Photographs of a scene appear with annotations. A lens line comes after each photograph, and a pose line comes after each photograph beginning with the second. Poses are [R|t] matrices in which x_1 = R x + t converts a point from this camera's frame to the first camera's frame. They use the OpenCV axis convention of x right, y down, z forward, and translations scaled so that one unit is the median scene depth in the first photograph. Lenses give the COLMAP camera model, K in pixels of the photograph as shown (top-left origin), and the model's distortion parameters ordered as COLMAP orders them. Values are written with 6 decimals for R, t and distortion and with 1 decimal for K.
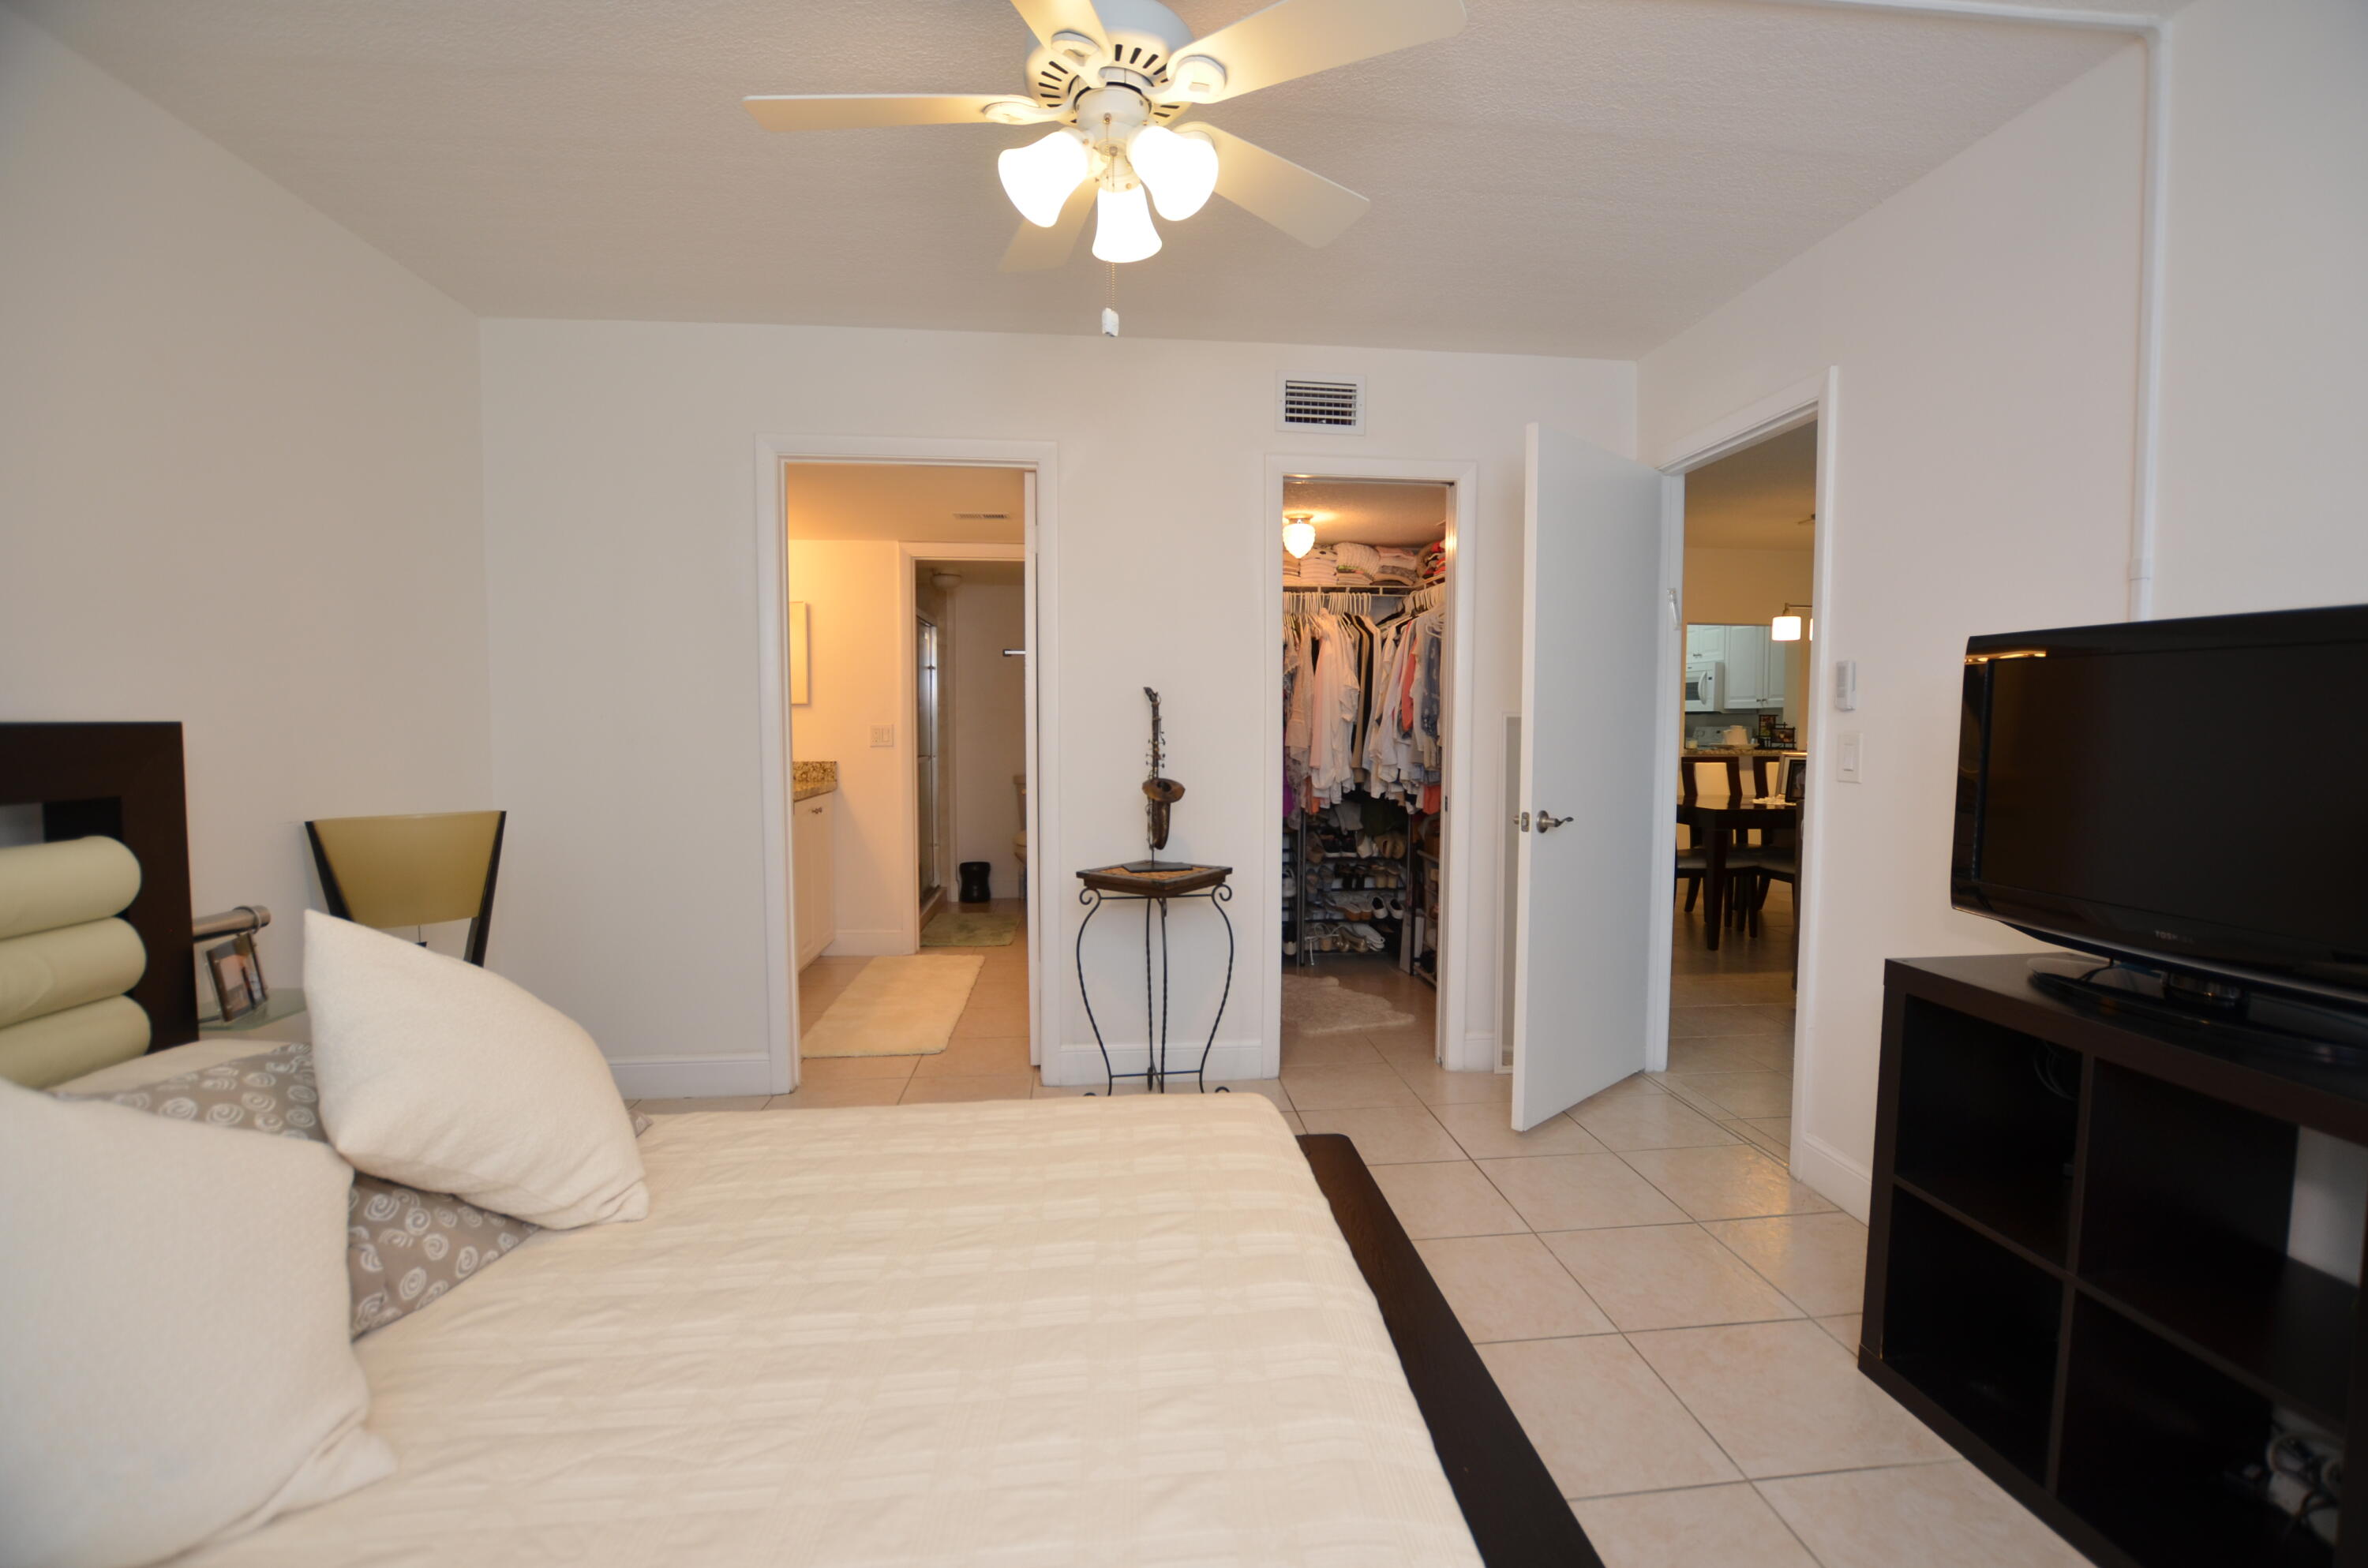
lens RADIAL K [[1040.9, 0, 1210.8], [0, 1040.9, 793.5], [0, 0, 1]] dist [-0.039023, 0.008033]
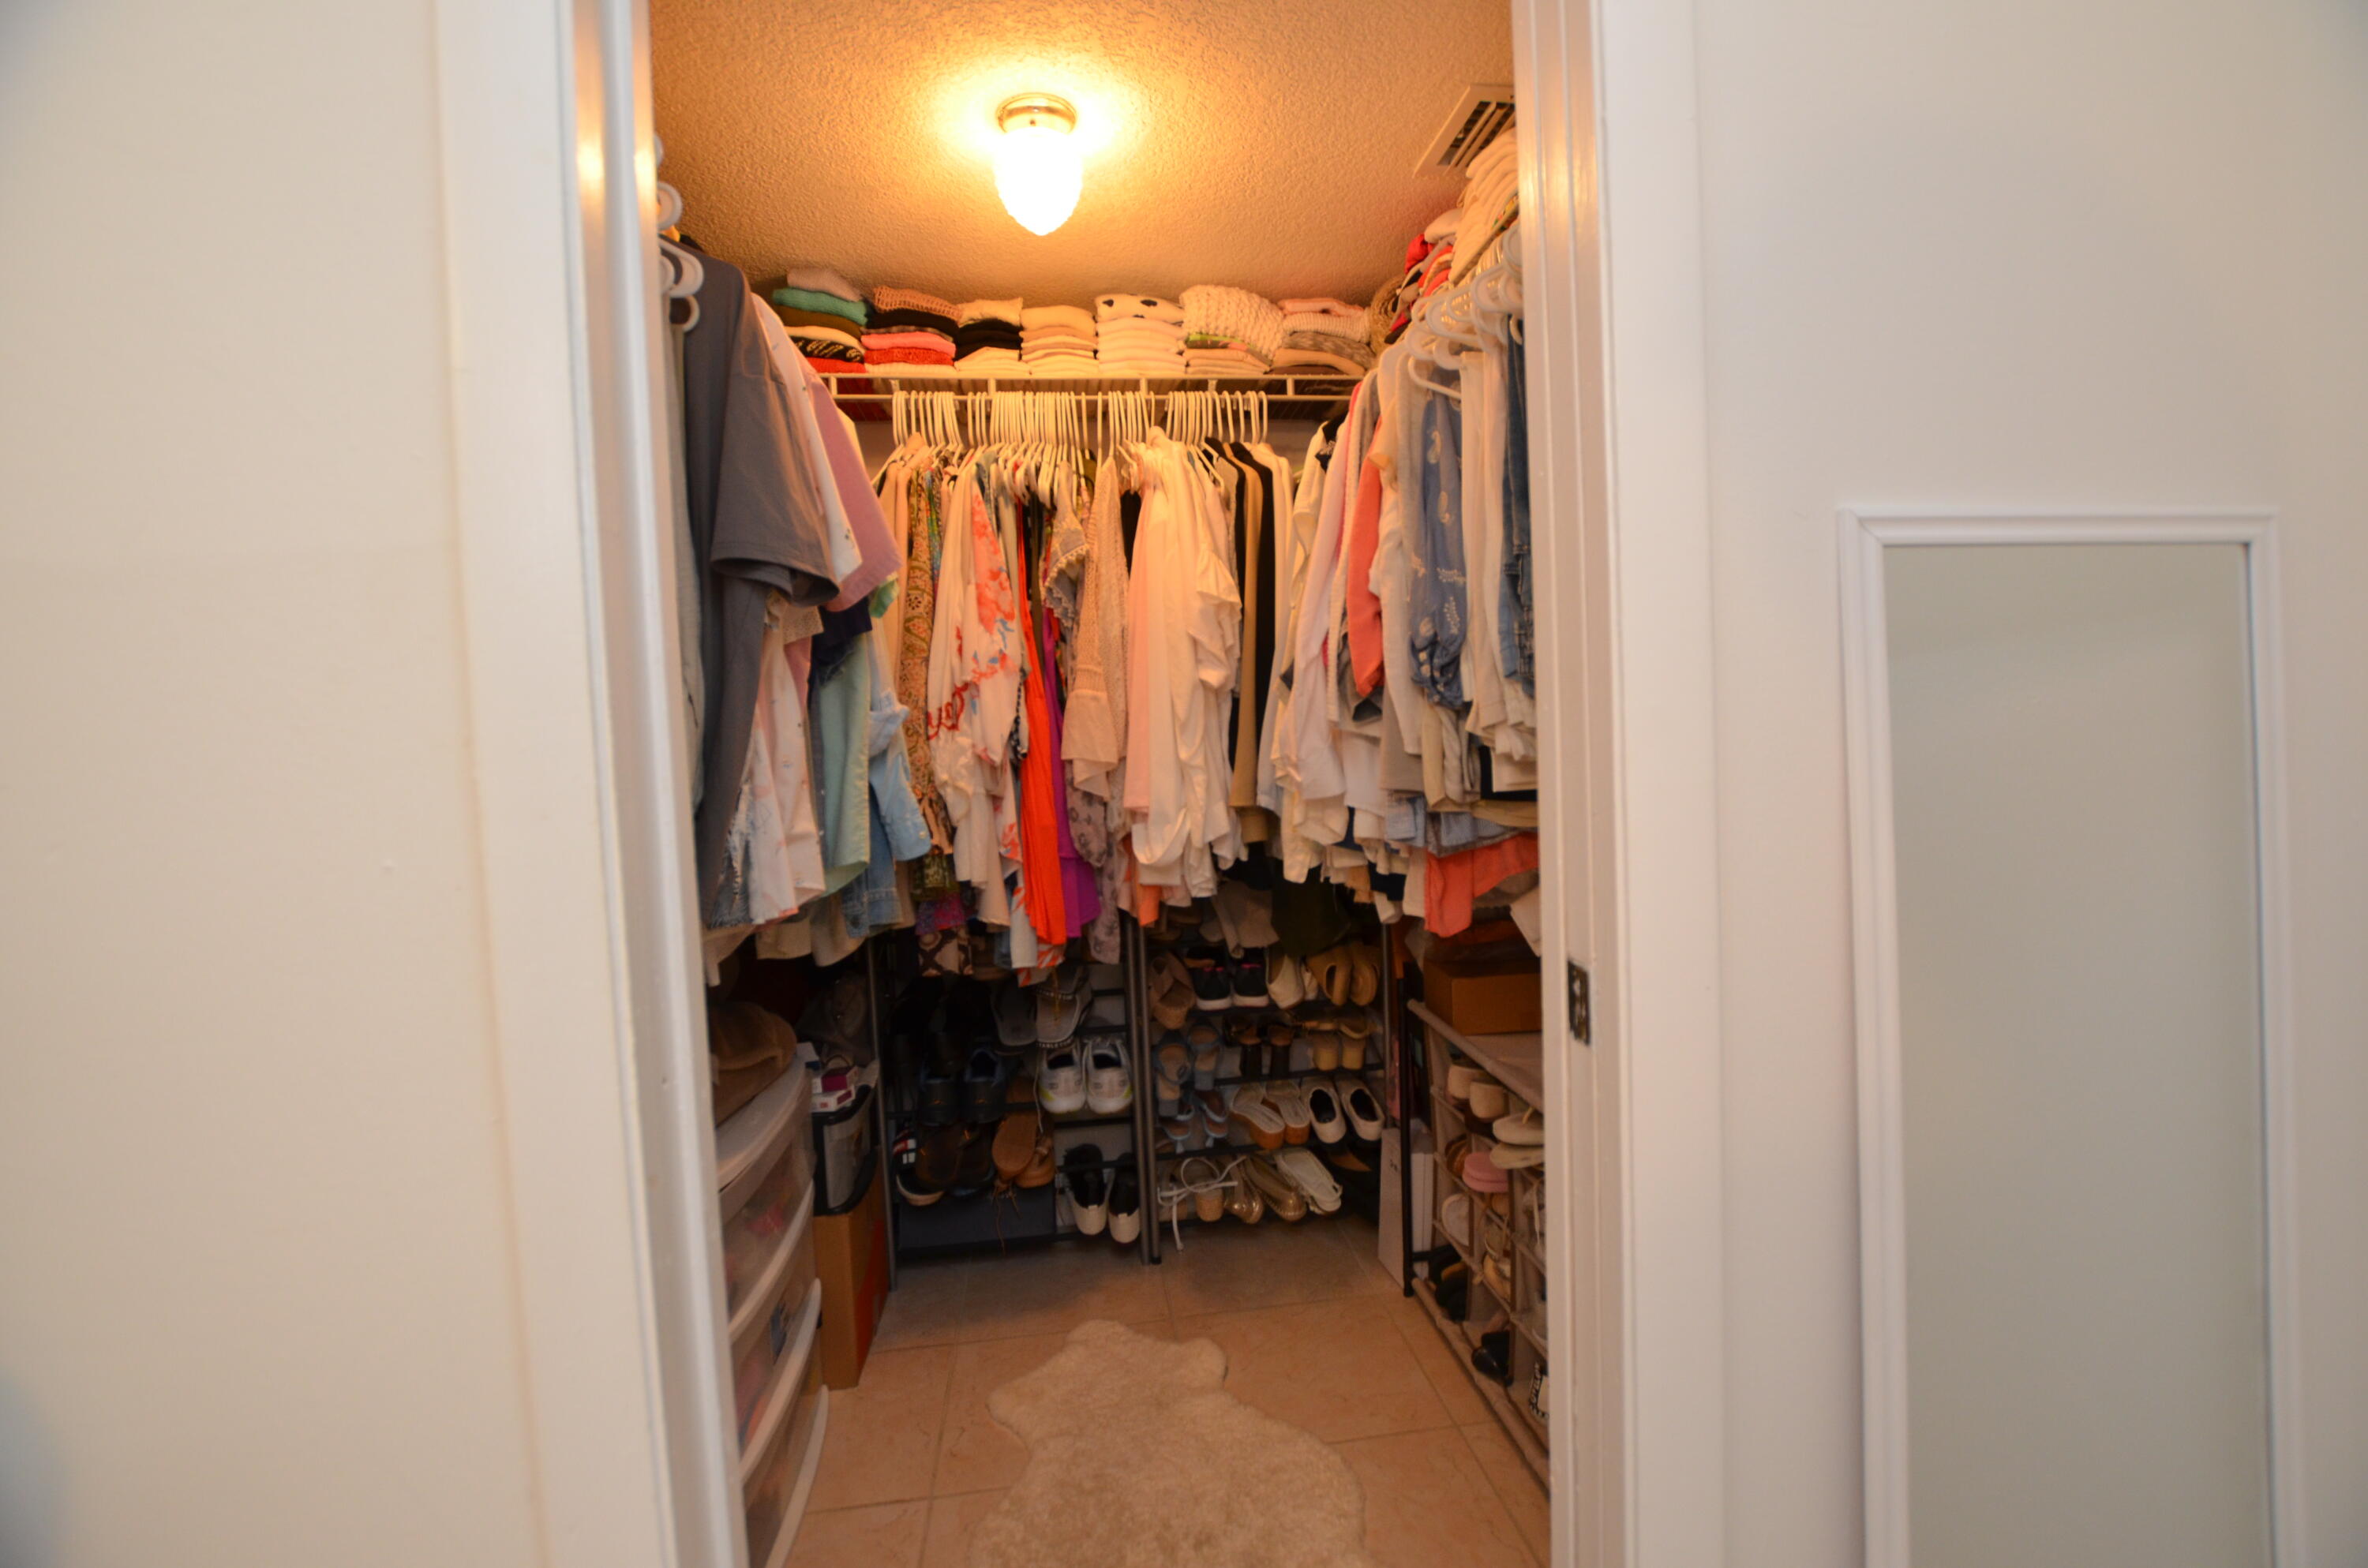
lens RADIAL K [[1040.9, 0, 1210.8], [0, 1040.9, 793.5], [0, 0, 1]] dist [-0.039023, 0.008033]
pose [[0.998343, -0.047707, 0.032186, 0.112735], [0.048358, 0.998635, -0.019761, -0.022093], [-0.031199, 0.021284, 0.999287, 0.596592]]
